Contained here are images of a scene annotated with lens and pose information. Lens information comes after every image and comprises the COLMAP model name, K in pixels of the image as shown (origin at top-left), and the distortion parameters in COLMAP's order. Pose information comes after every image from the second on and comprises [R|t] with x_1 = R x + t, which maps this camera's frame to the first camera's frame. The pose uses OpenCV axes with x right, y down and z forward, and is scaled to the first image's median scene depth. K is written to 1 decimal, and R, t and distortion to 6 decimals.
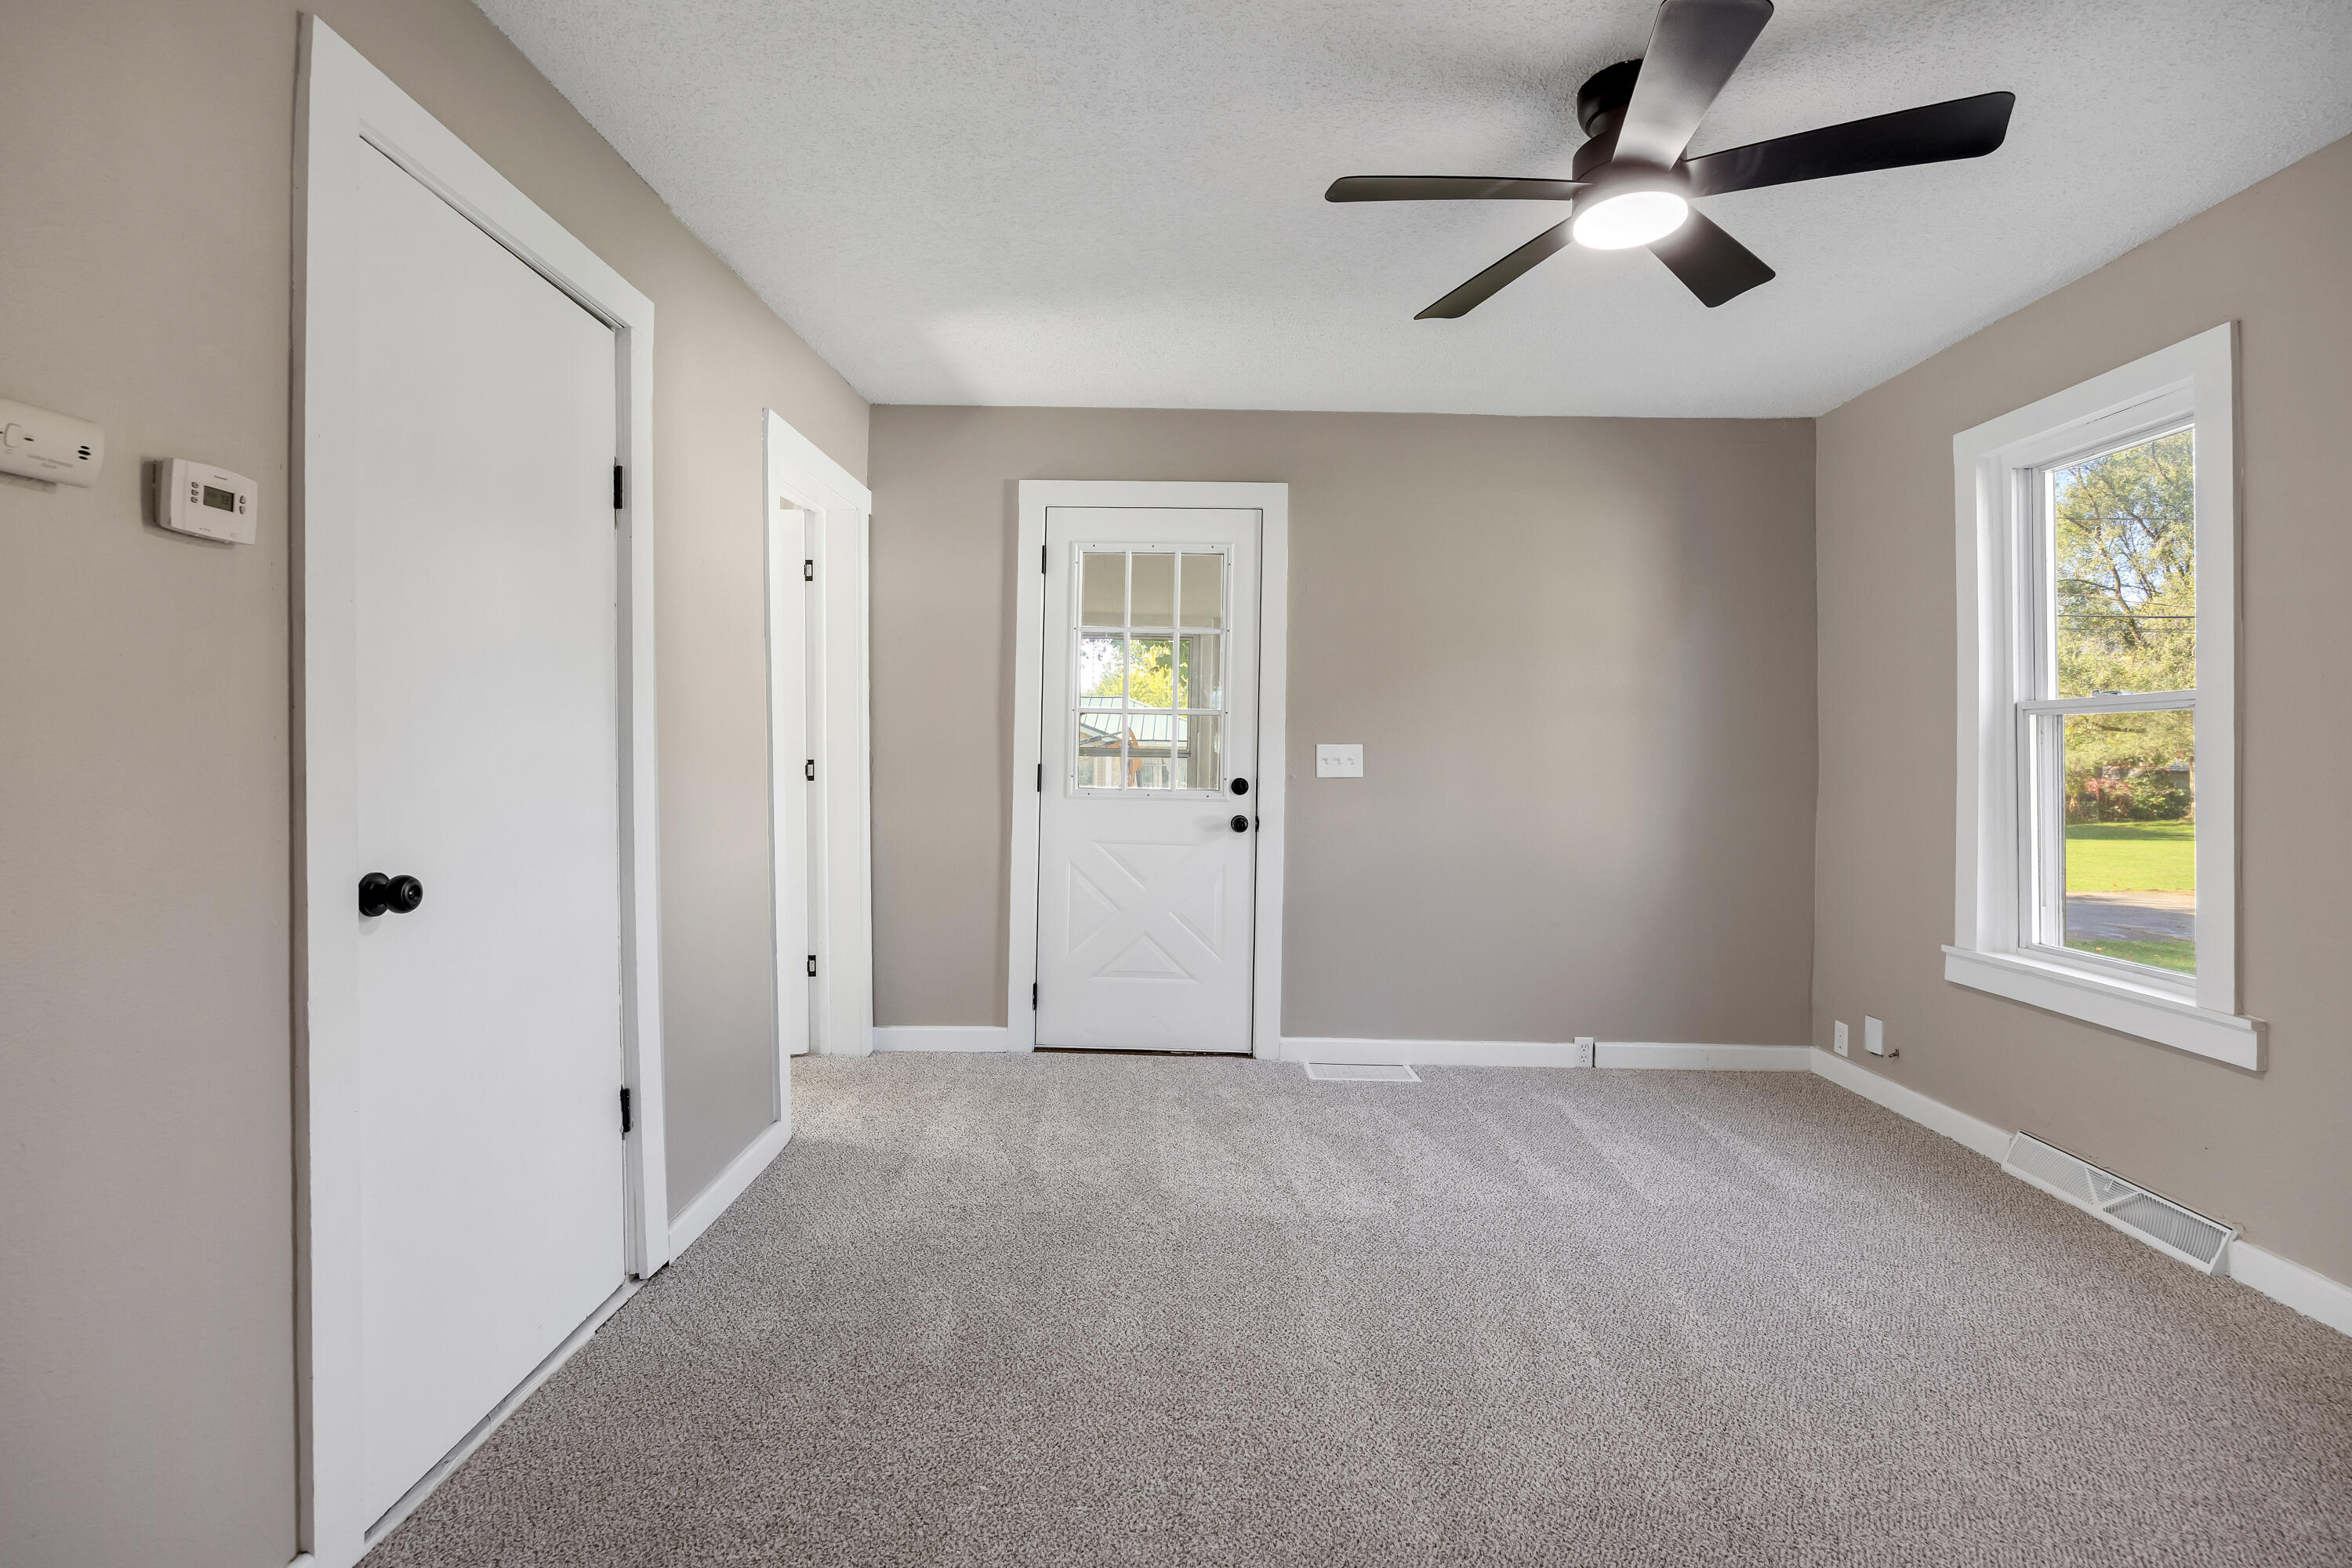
lens RADIAL K [[1078.0, 0, 1186.1], [0, 1078.0, 762.8], [0, 0, 1]] dist [-0.002976, 0.001132]
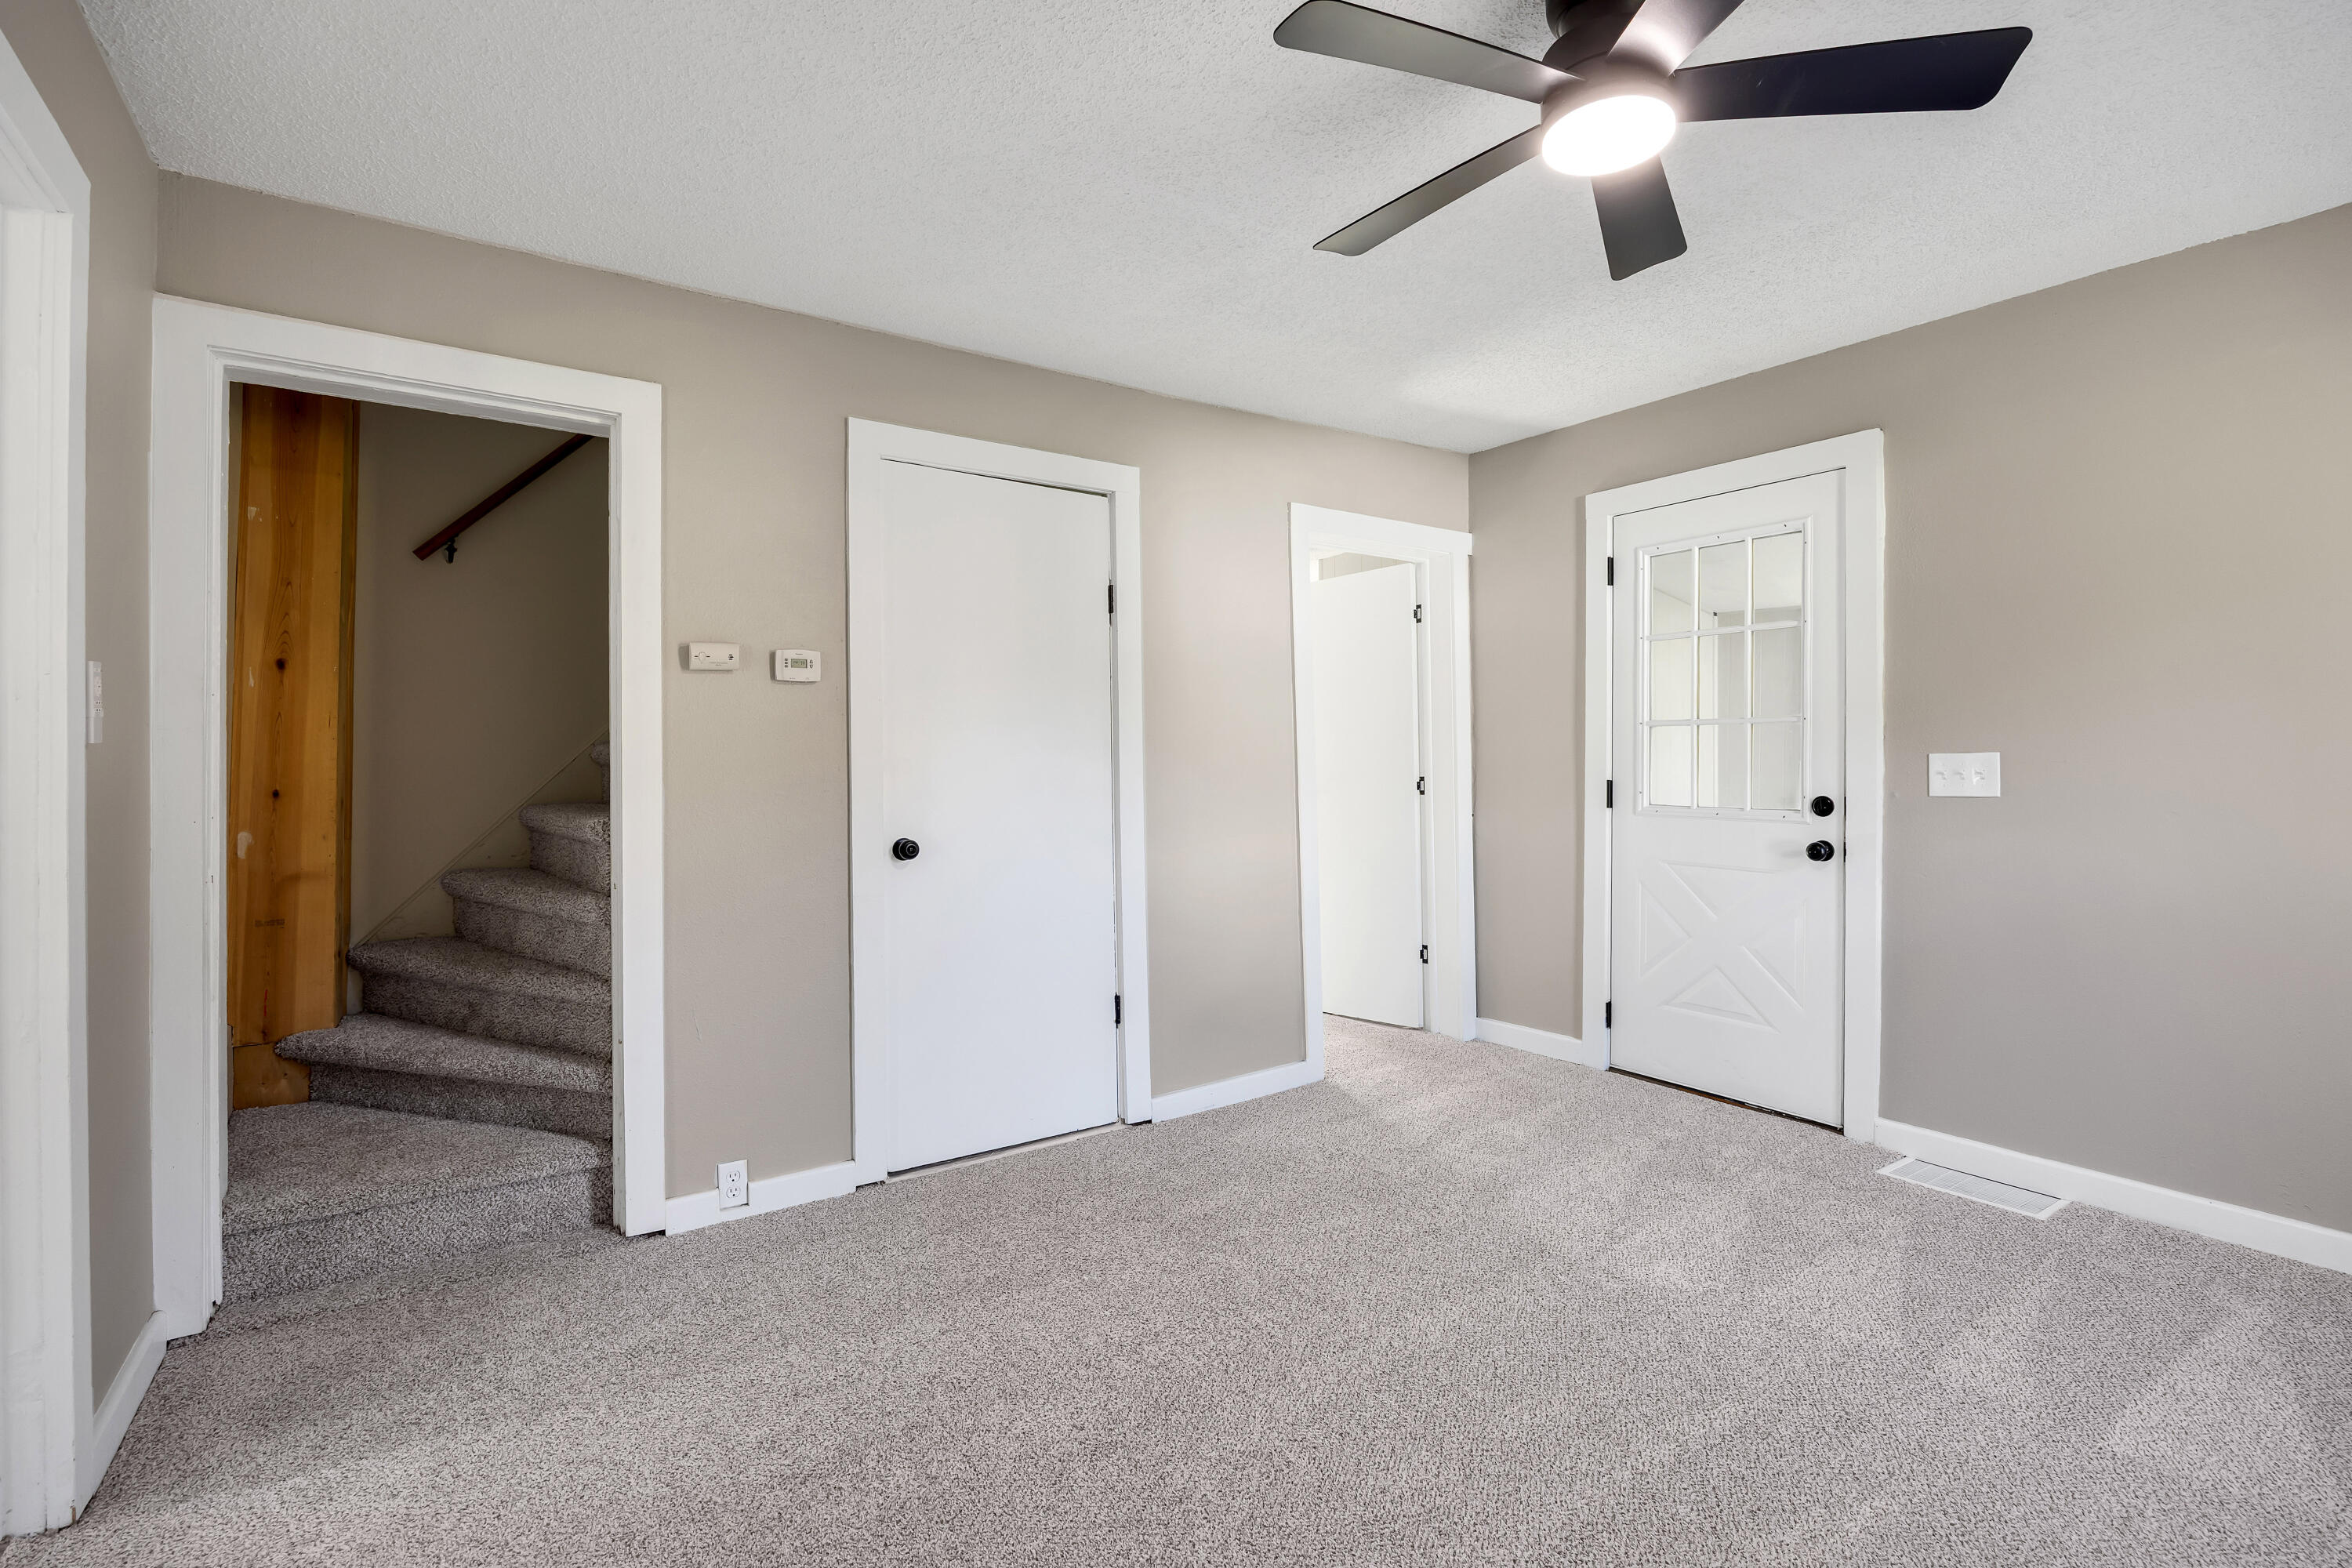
lens RADIAL K [[1078.0, 0, 1175.9], [0, 1078.0, 792.8], [0, 0, 1]] dist [-0.002976, 0.001132]
pose [[0.581693, 0.007742, -0.813372, 0.515050], [0.004073, 0.999914, 0.012431, -0.000887], [0.813398, -0.010544, 0.581611, 0.126160]]
